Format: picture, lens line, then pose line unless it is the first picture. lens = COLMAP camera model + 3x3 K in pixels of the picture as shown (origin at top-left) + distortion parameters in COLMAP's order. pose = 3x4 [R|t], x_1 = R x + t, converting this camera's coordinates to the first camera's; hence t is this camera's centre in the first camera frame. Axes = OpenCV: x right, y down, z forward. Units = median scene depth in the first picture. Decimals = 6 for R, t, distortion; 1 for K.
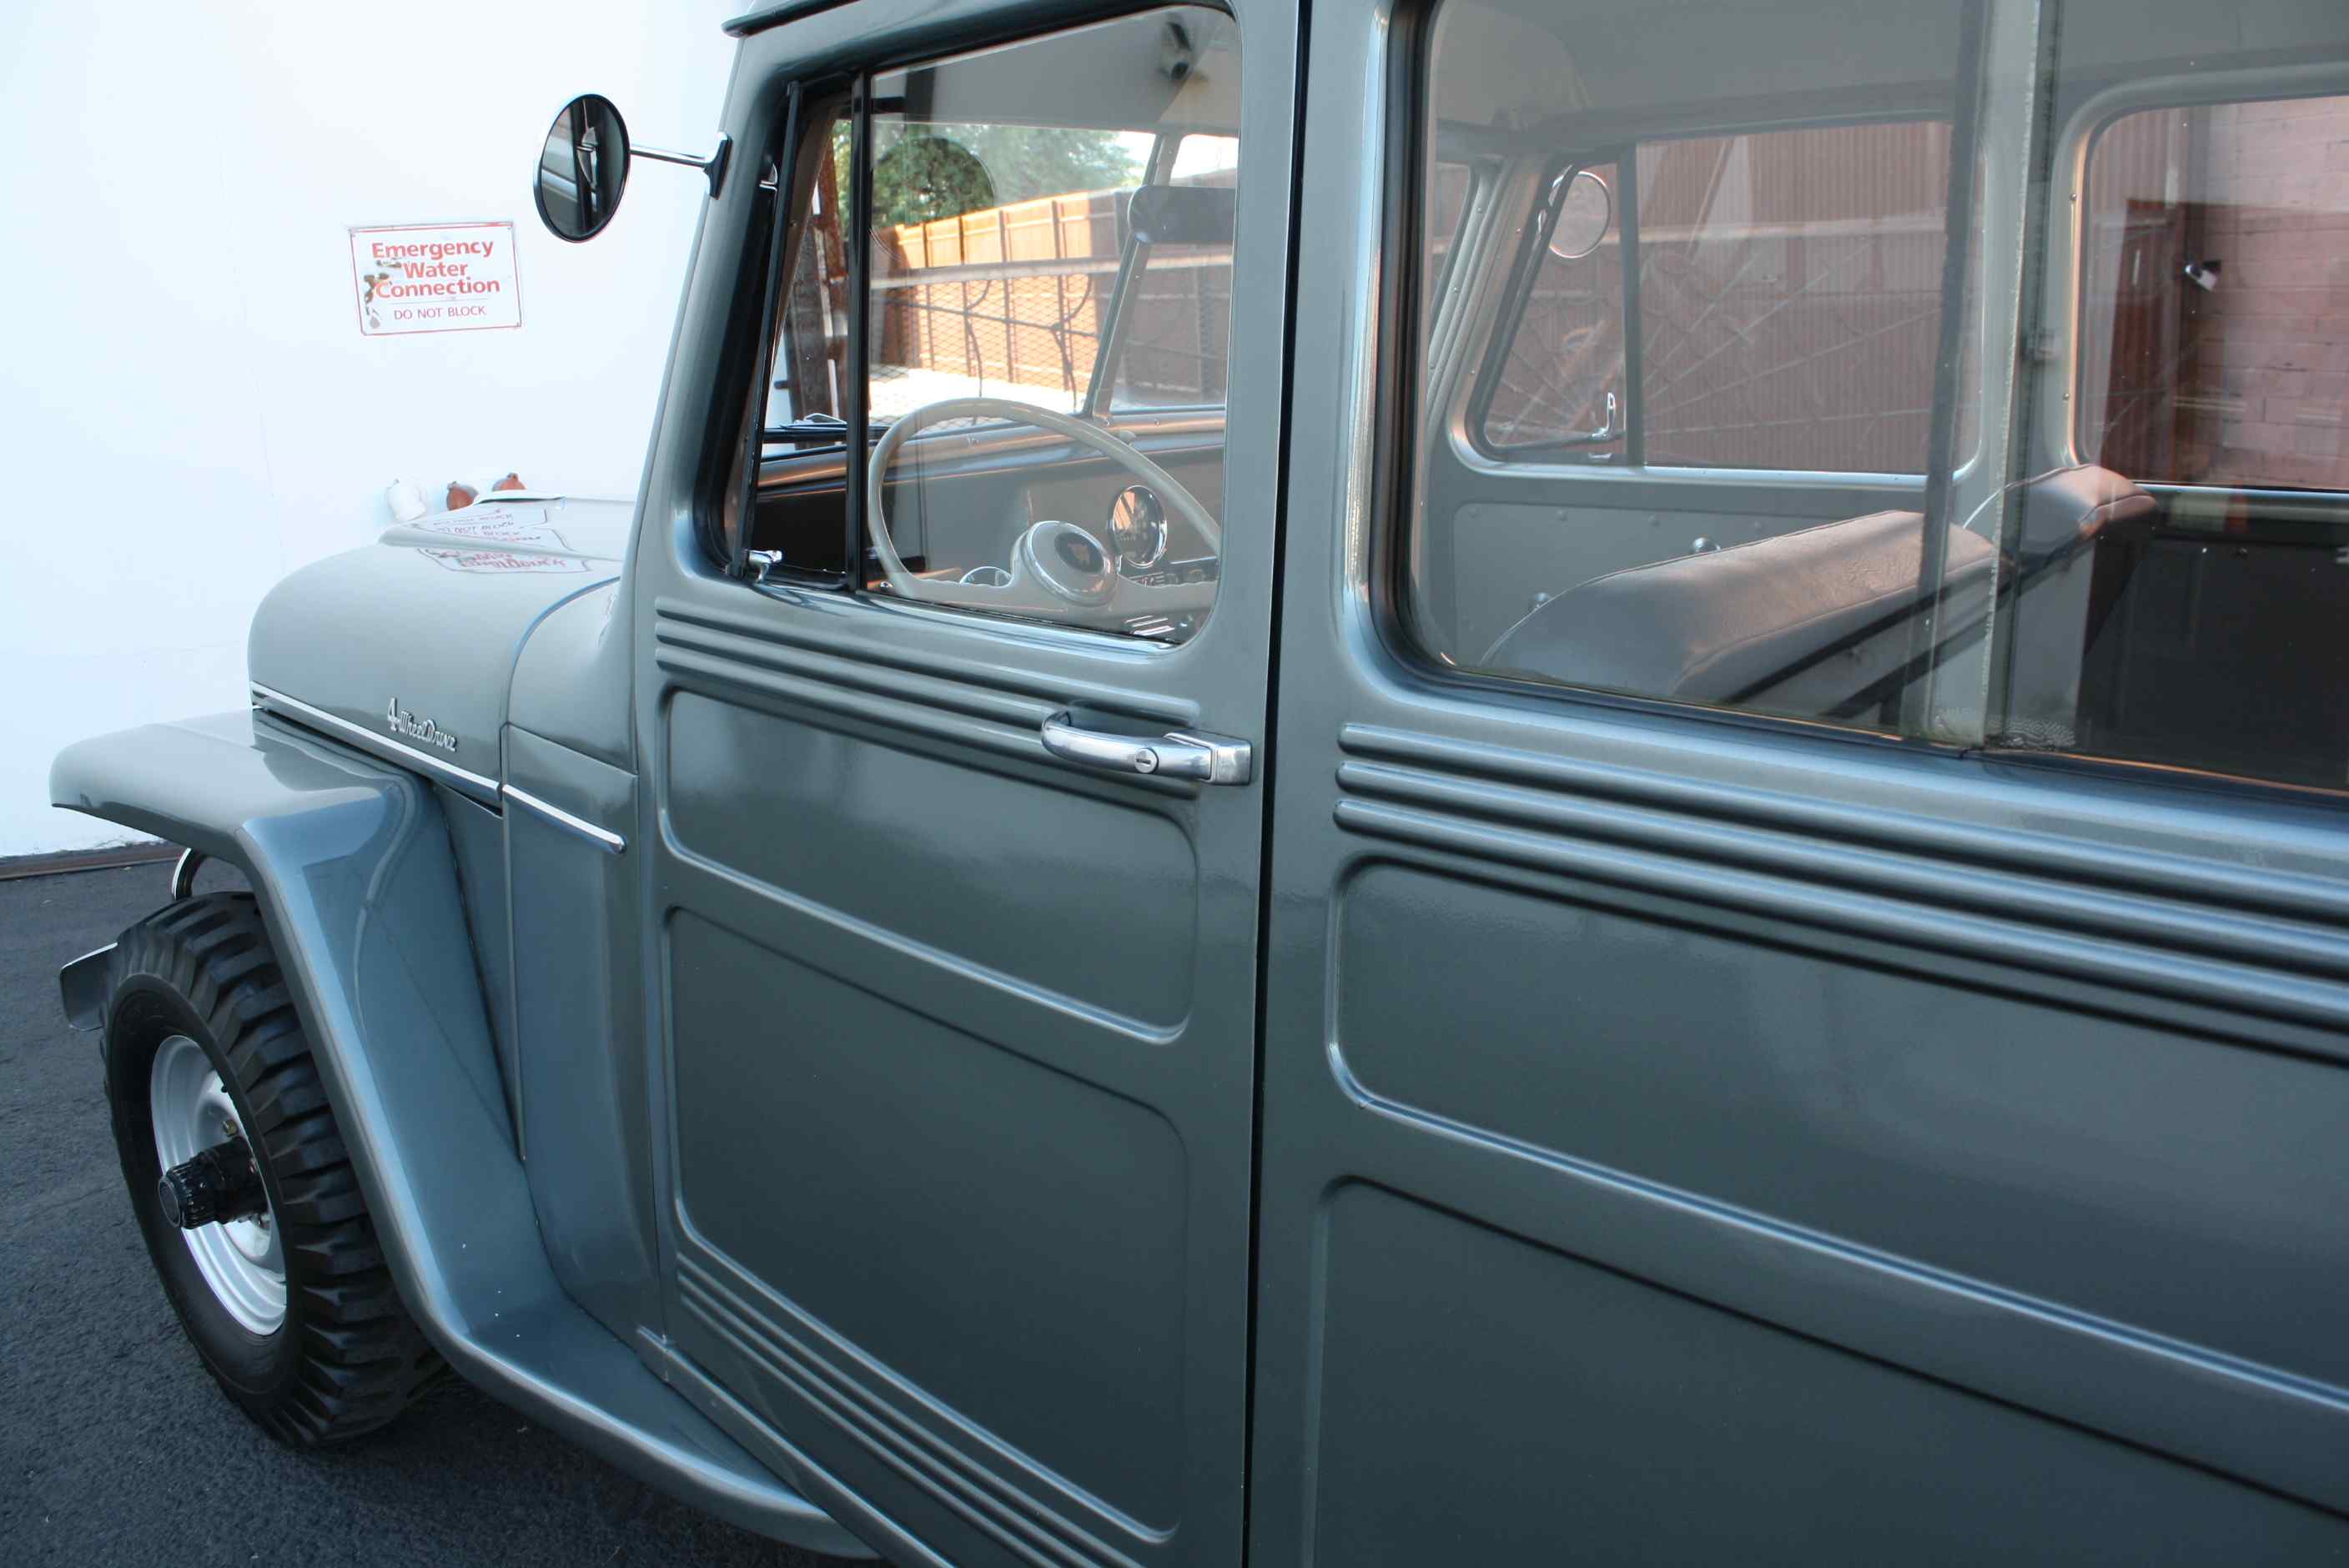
lens RADIAL K [[1973.9, 0, 1181.7], [0, 1973.9, 793.8], [0, 0, 1]] dist [-0.167734, 0.152554]
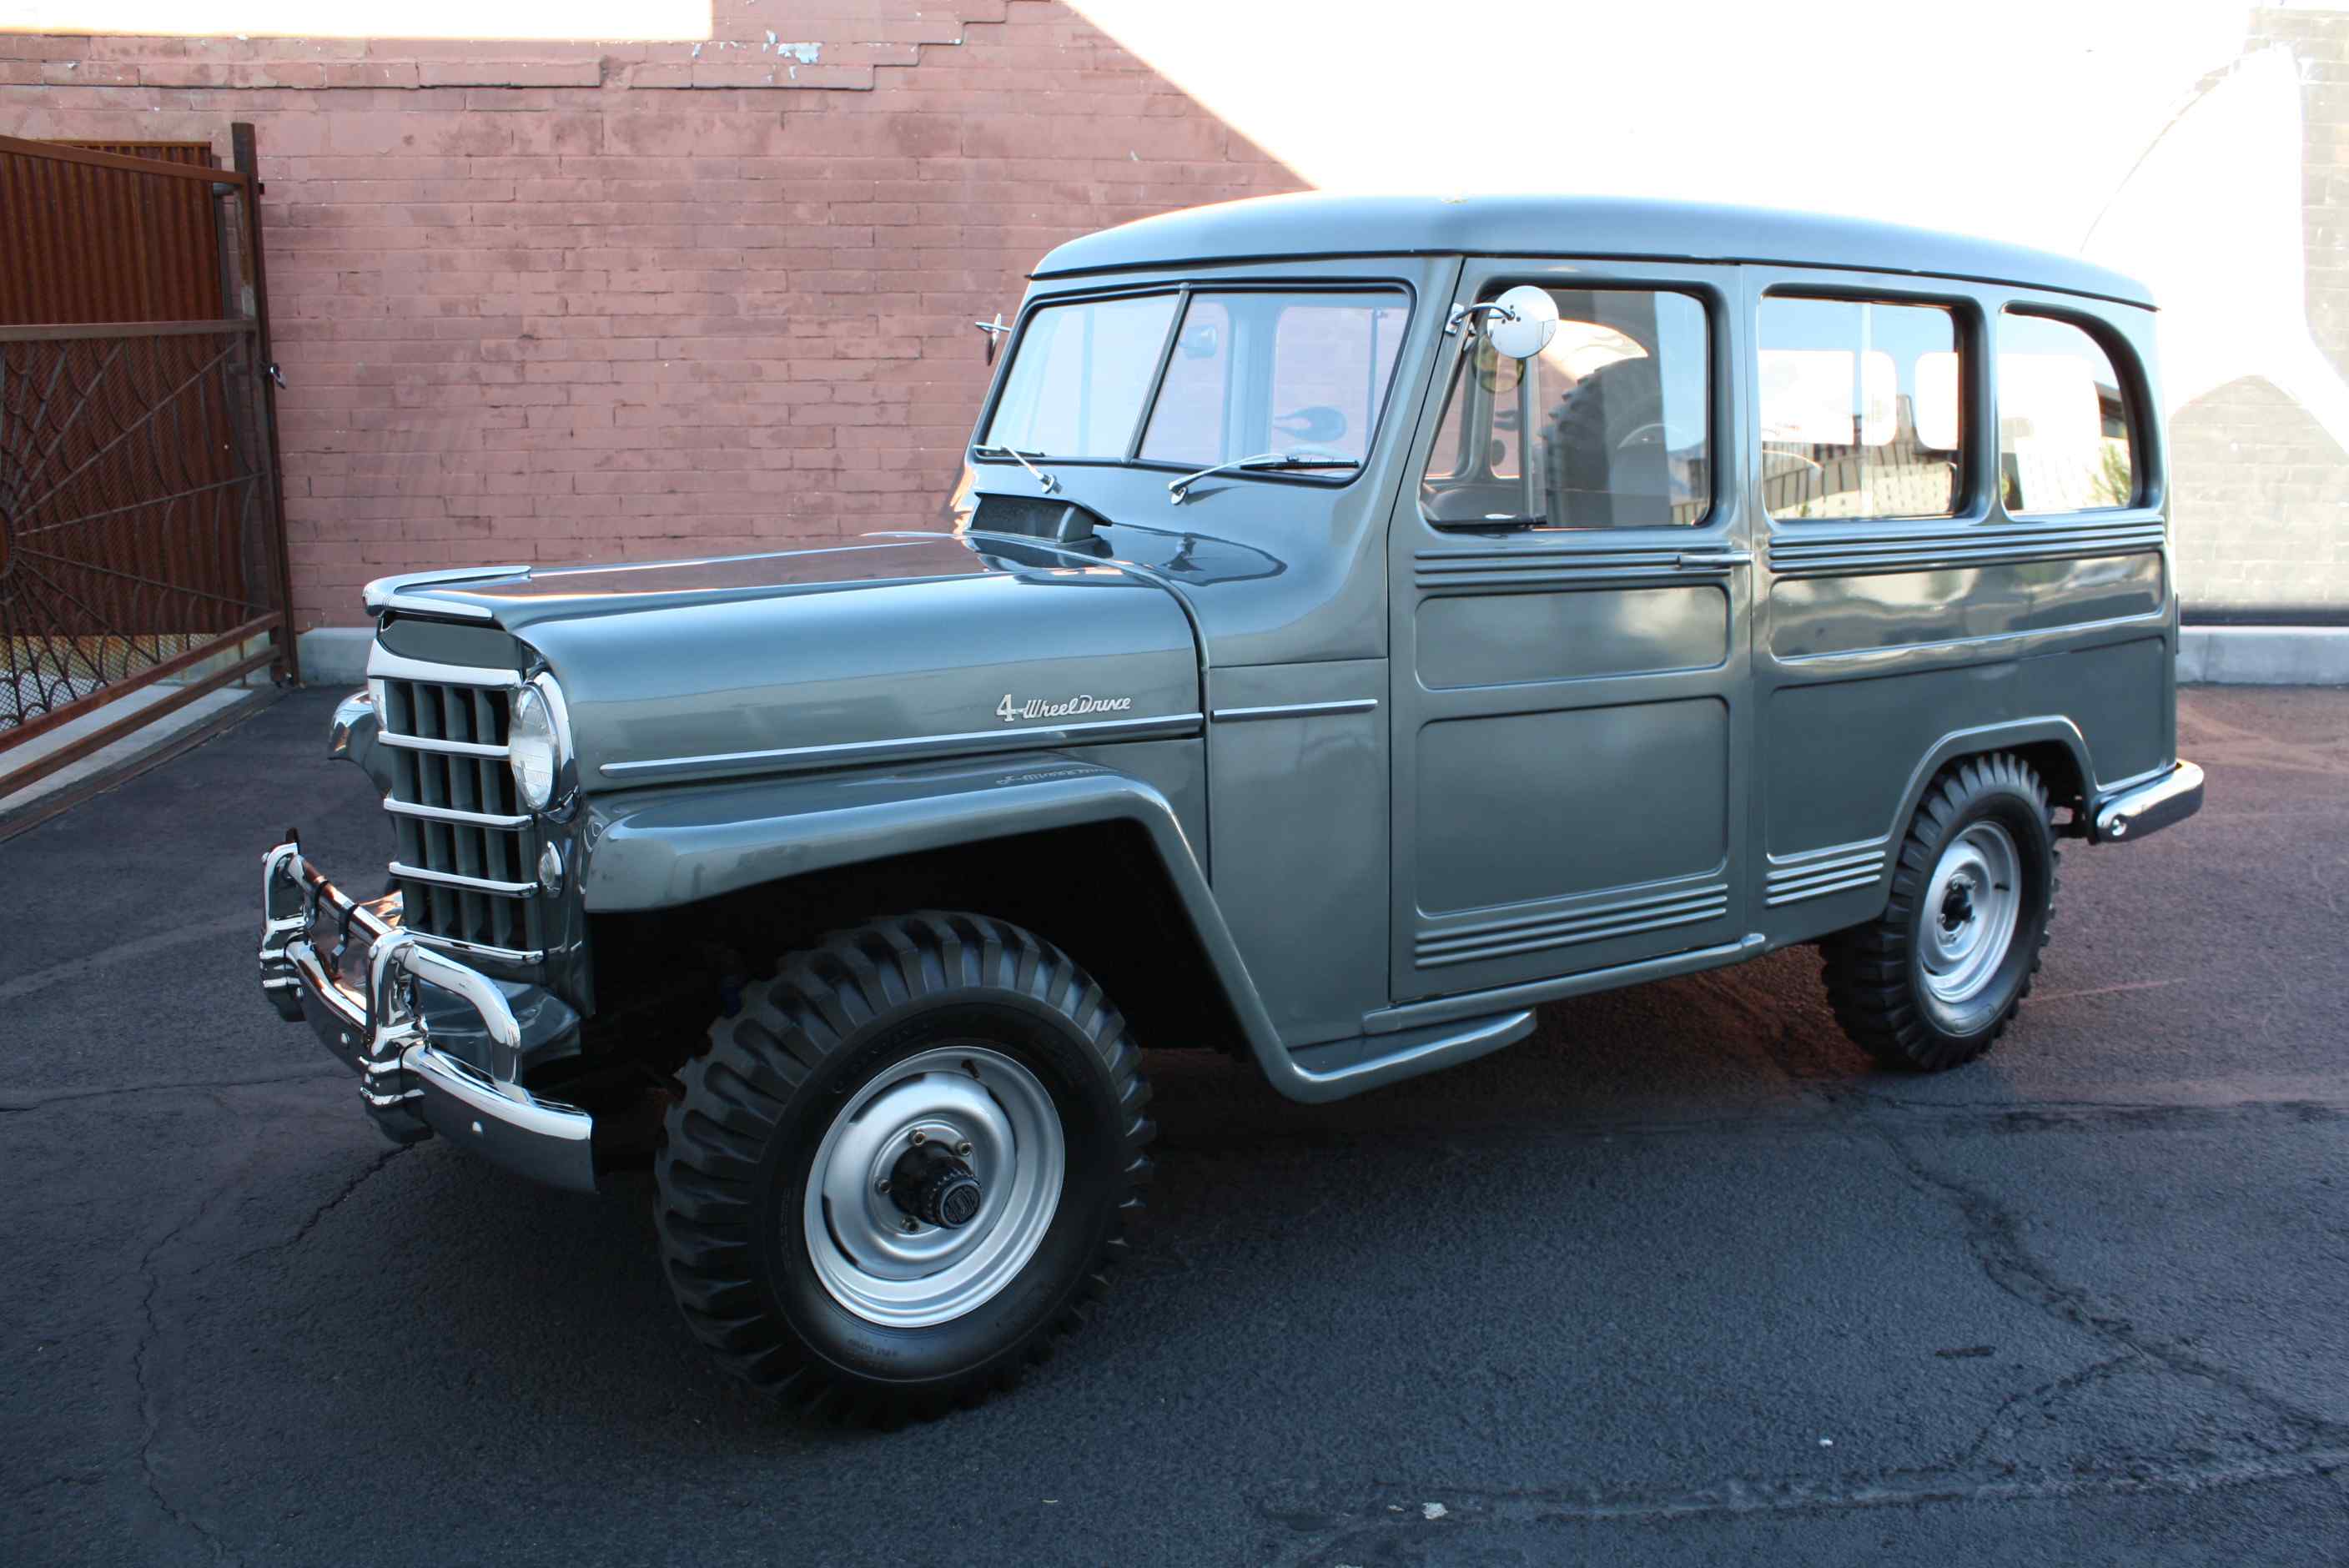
lens RADIAL K [[1983.8, 0, 1185.1], [0, 1983.8, 797.2], [0, 0, 1]] dist [-0.168333, 0.153460]
pose [[0.218155, -0.175145, 0.960069, -1.735052], [0.224405, 0.966406, 0.125310, -0.128253], [-0.949764, 0.188107, 0.250129, 0.650752]]
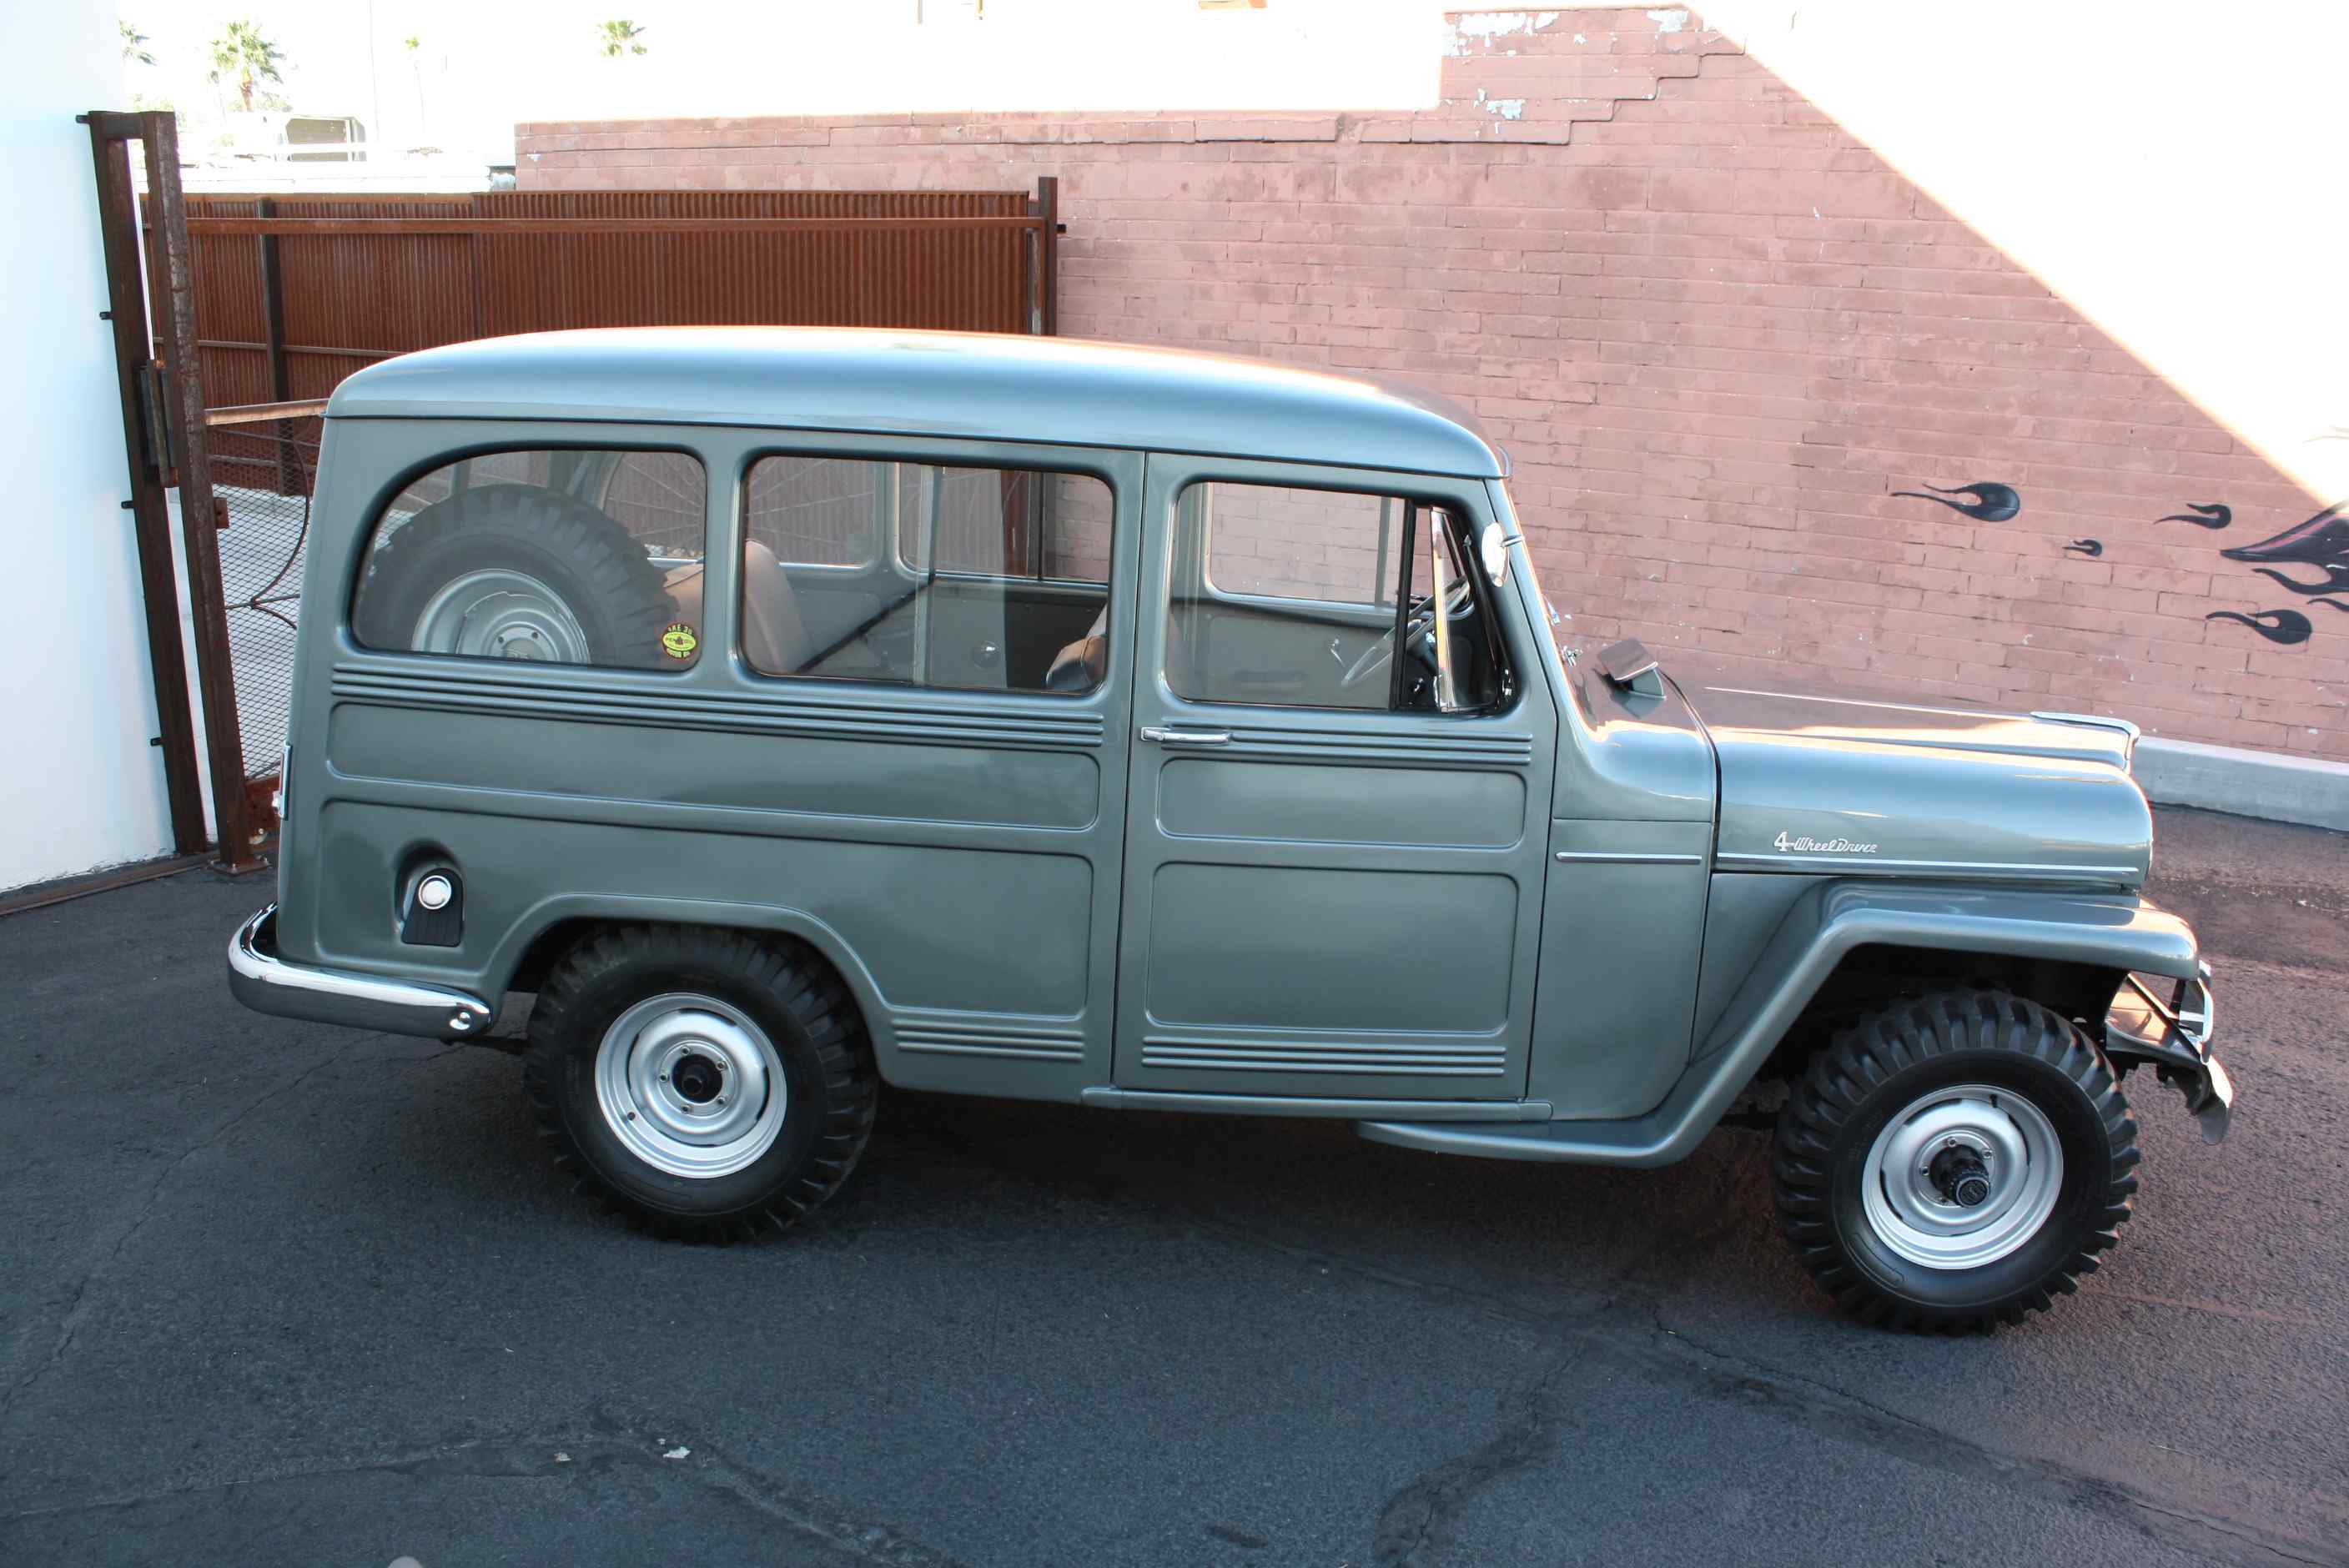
lens RADIAL K [[1997.6, 0, 1181.4], [0, 1997.6, 791.5], [0, 0, 1]] dist [-0.162366, 0.144040]
pose [[0.750446, -0.111059, 0.651534, -1.294755], [0.107078, 0.993188, 0.045962, -0.082821], [-0.652200, 0.035273, 0.757225, -0.607170]]
